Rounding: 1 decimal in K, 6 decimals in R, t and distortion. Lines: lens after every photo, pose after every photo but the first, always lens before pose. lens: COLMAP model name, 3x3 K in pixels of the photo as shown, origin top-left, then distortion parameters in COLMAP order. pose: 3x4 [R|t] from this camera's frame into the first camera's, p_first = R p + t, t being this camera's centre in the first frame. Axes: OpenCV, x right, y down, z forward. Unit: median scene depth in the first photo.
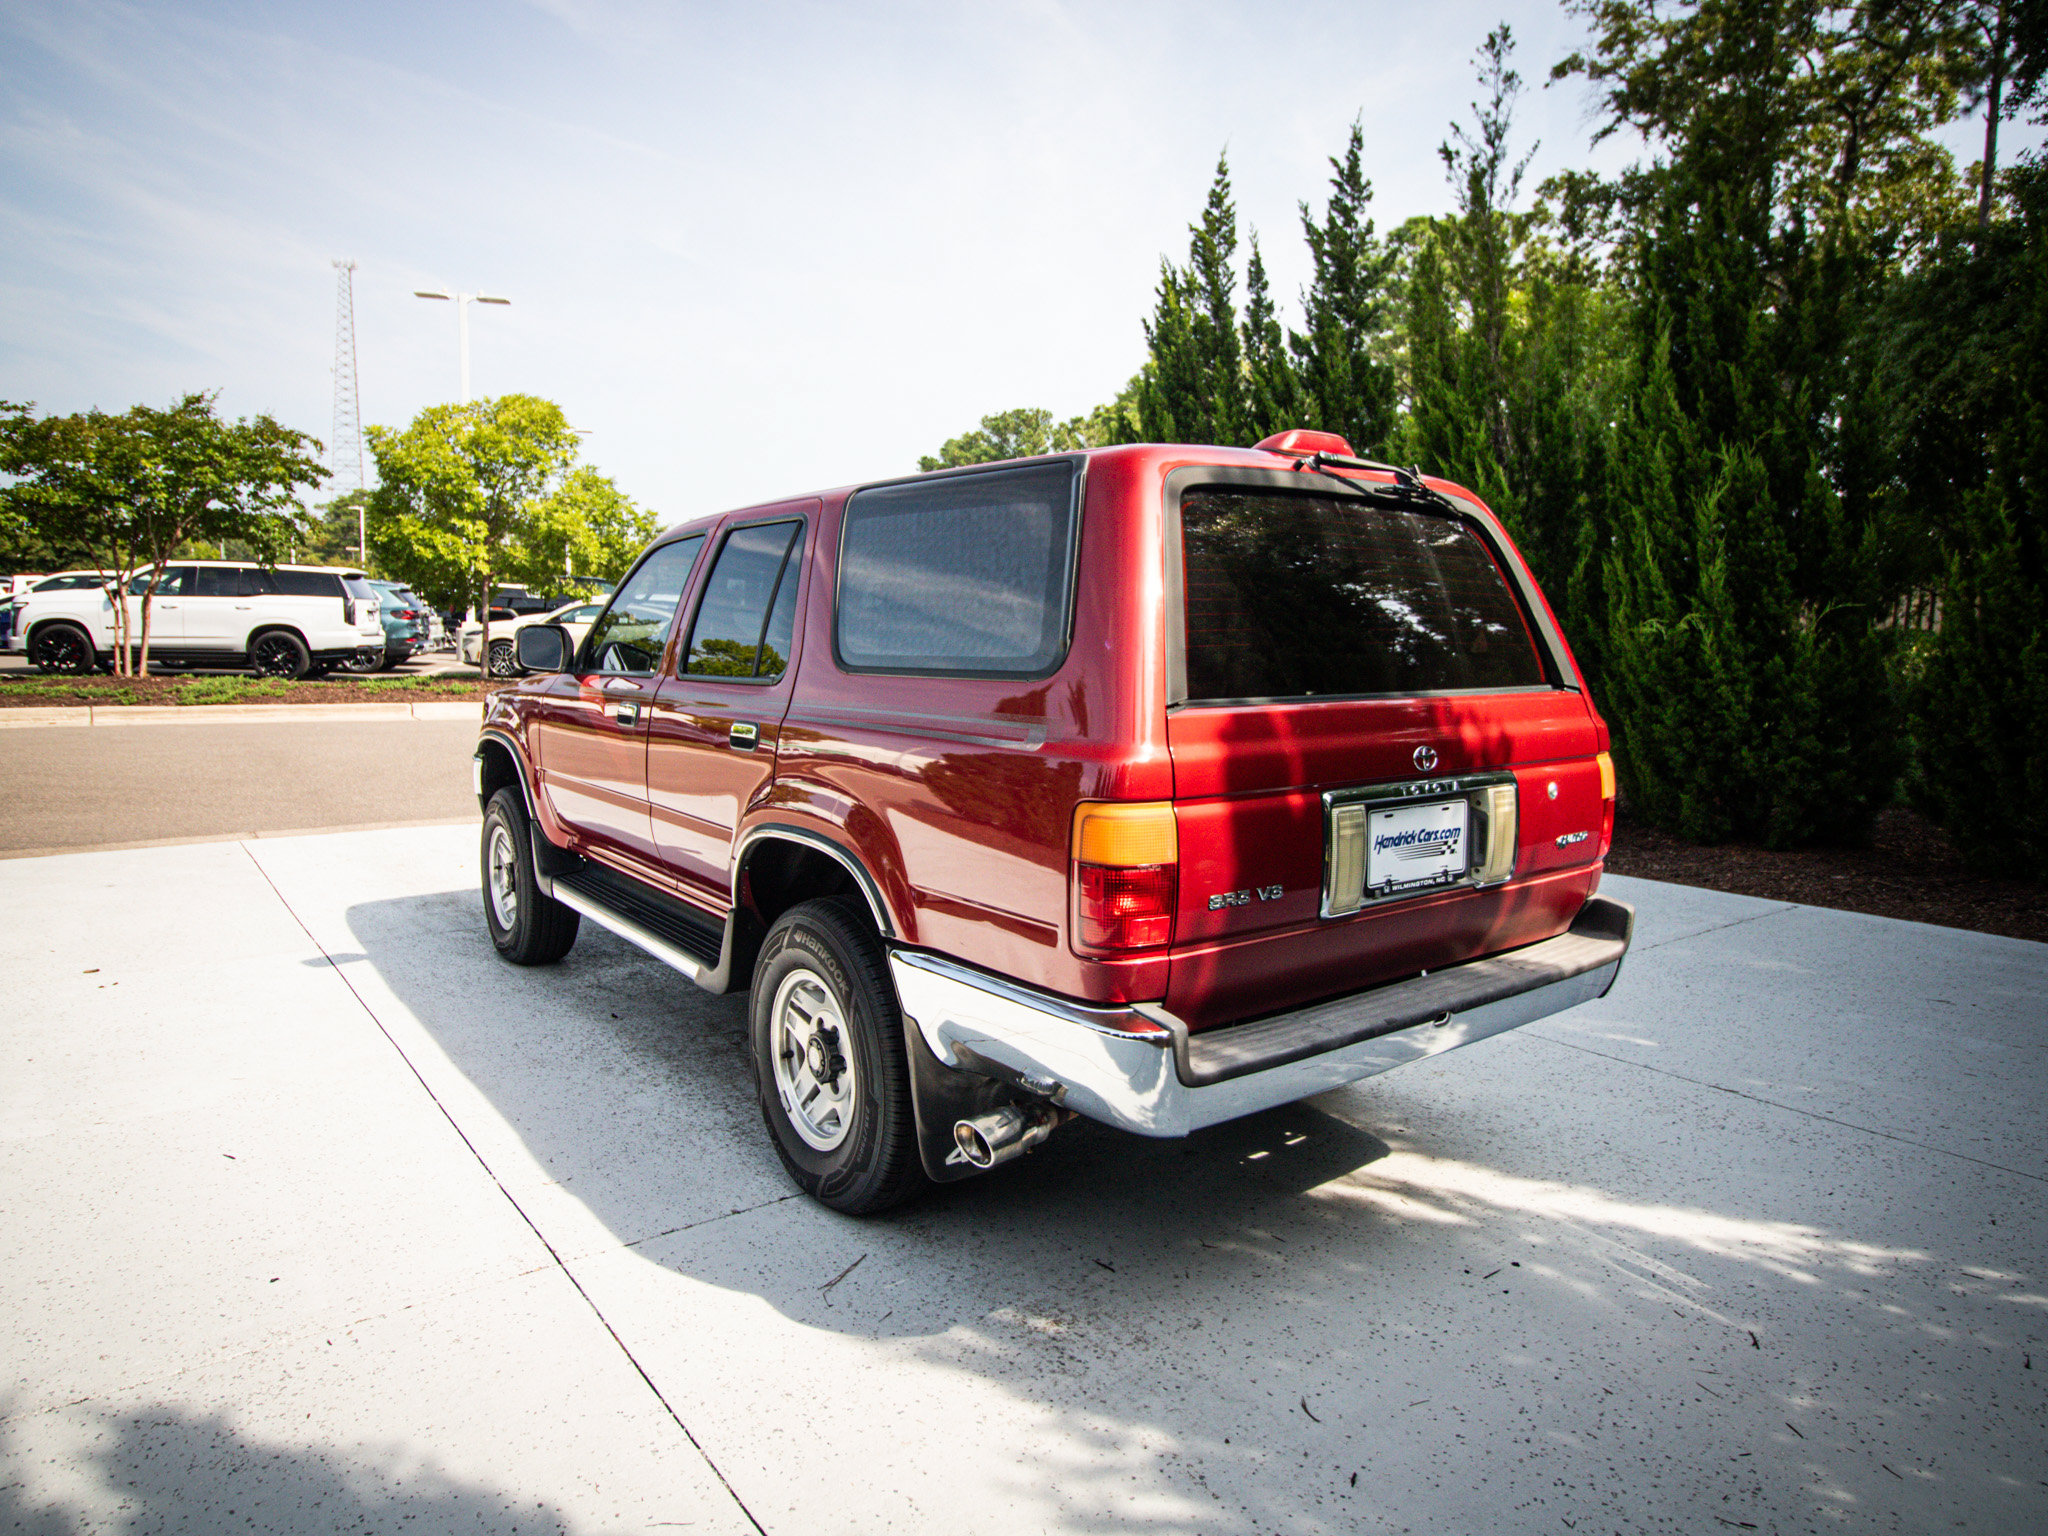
lens RADIAL K [[1247.2, 0, 1017.6], [0, 1247.2, 736.9], [0, 0, 1]] dist [-0.008000, -0.003179]
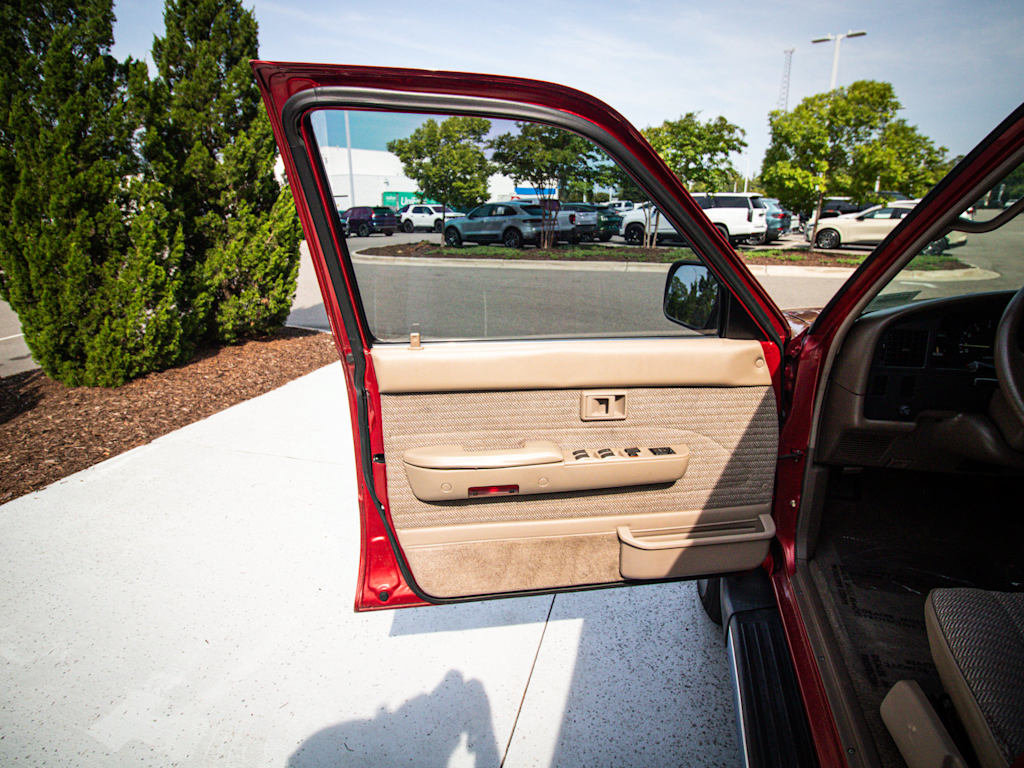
lens RADIAL K [[524.4, 0, 507.8], [0, 524.4, 376.4], [0, 0, 1]] dist [0.001402, -0.014684]
pose [[0.595525, 0.210549, -0.775254, -0.101434], [-0.050485, 0.972944, 0.225458, -0.035892], [0.801749, -0.095127, 0.590042, 0.301622]]
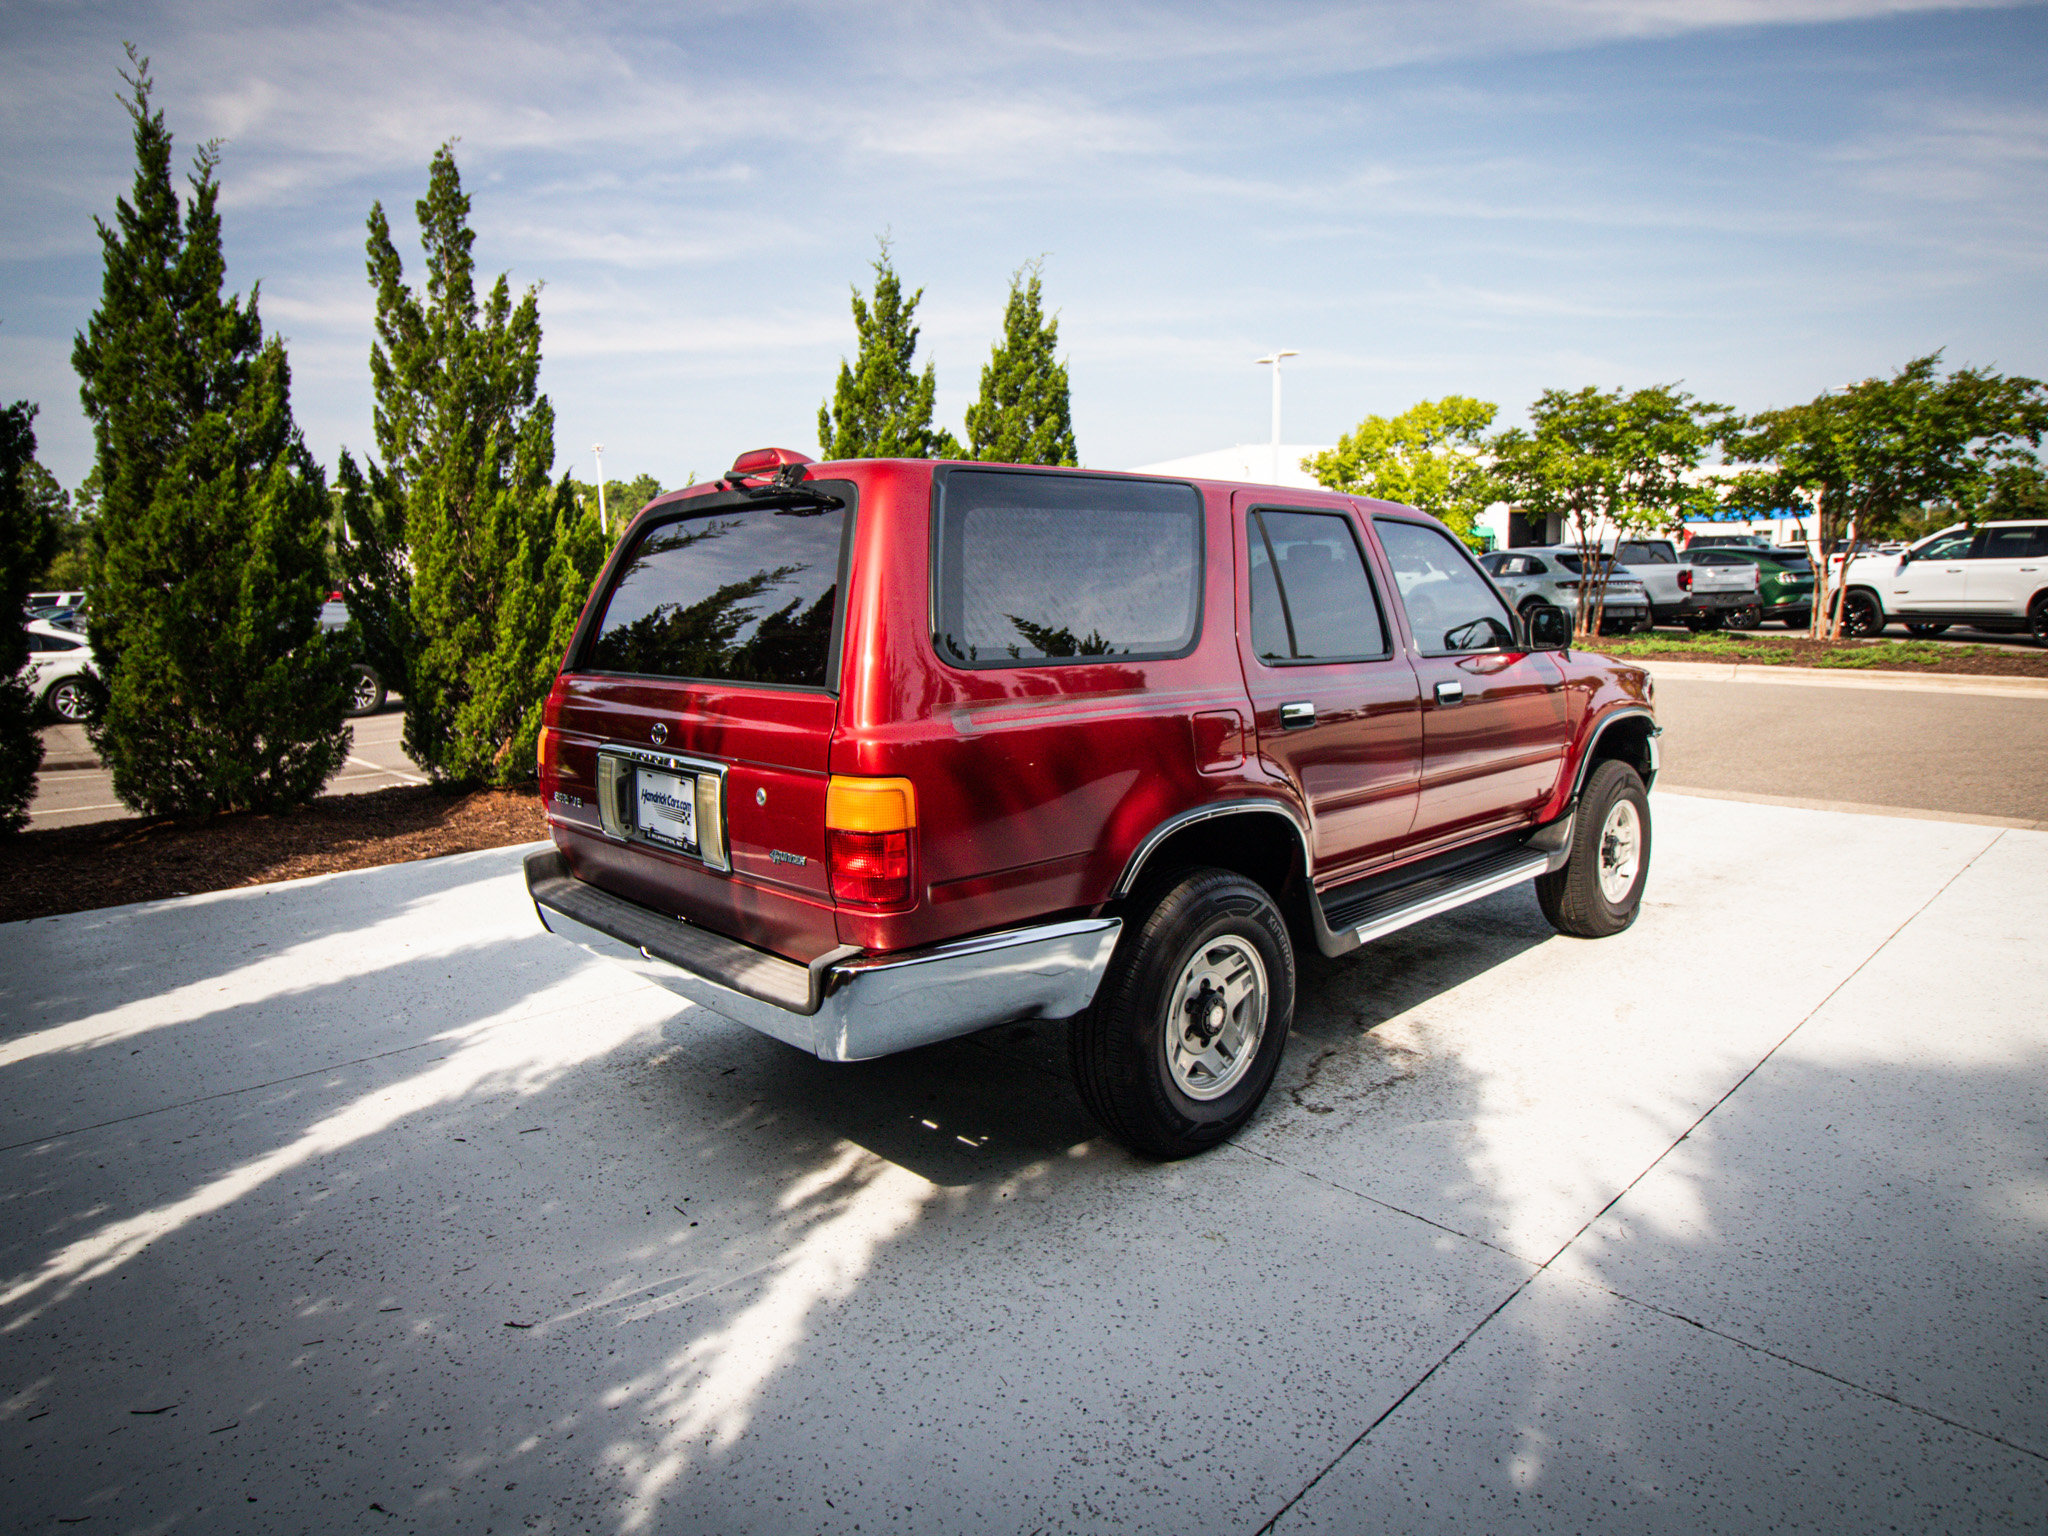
lens RADIAL K [[1181.8, 0, 1005.2], [0, 1181.8, 738.8], [0, 0, 1]] dist [-0.006645, -0.001051]
pose [[0.118048, 0.108254, -0.987090, 0.336071], [-0.069523, 0.992502, 0.100533, -0.025843], [0.990571, 0.056757, 0.124689, 0.271256]]
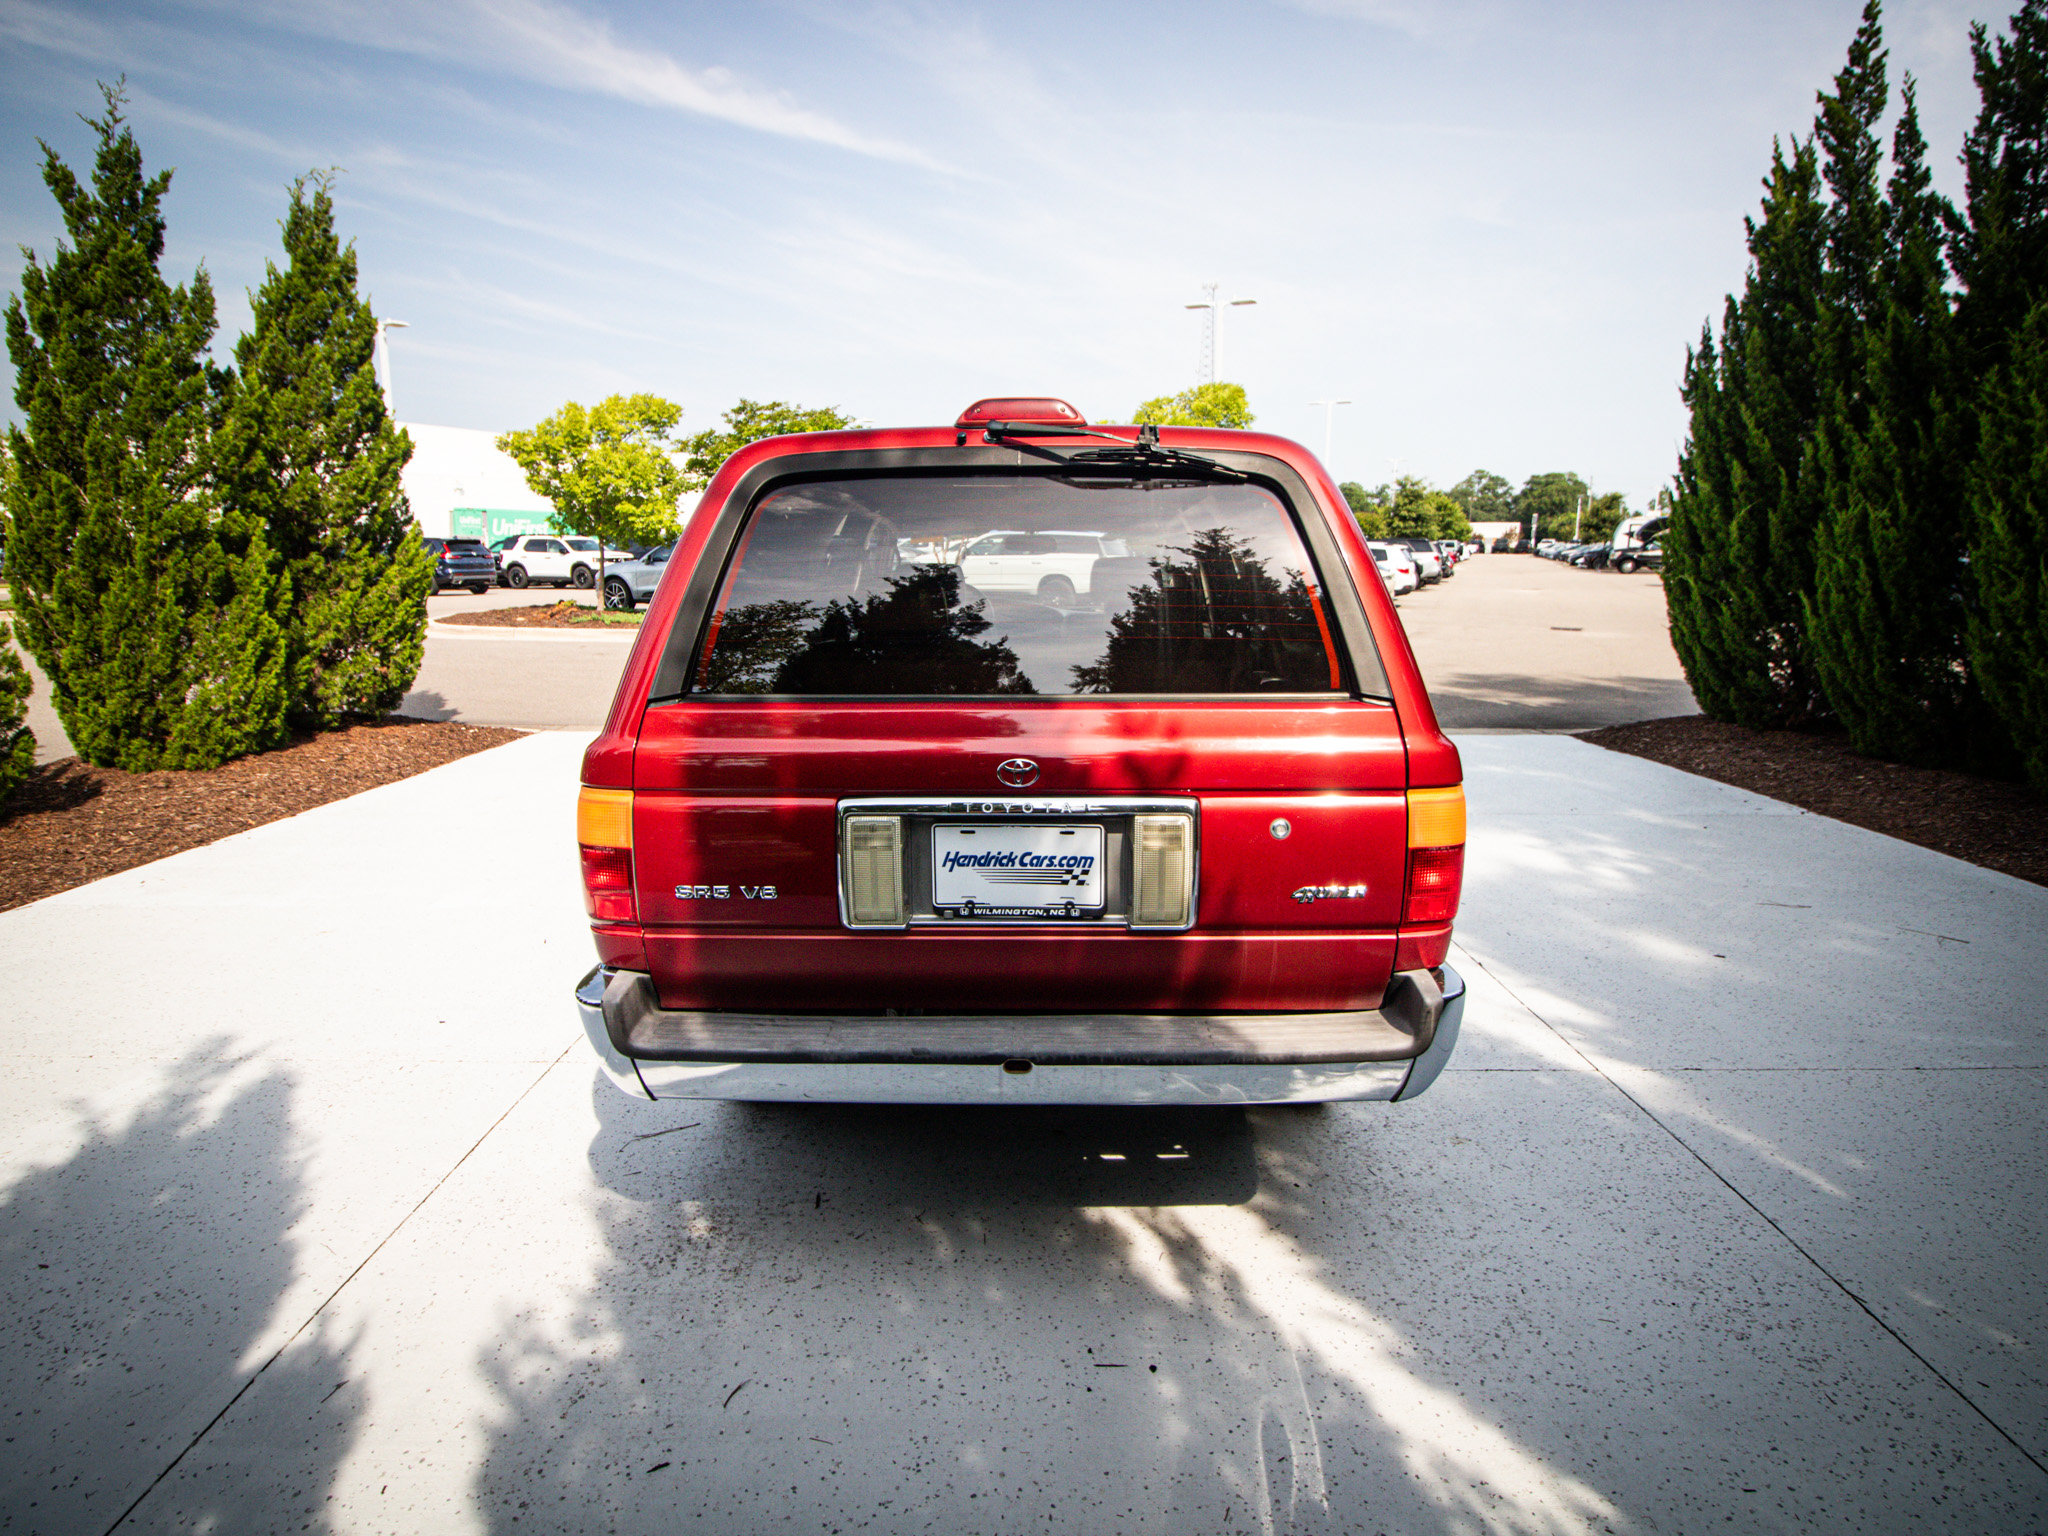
lens RADIAL K [[1048.9, 0, 1015.7], [0, 1048.9, 752.8], [0, 0, 1]] dist [0.001402, -0.014684]
pose [[0.791363, 0.094340, -0.604023, 0.175811], [-0.042593, 0.994129, 0.099465, -0.015906], [0.609860, -0.052986, 0.790736, 0.095932]]
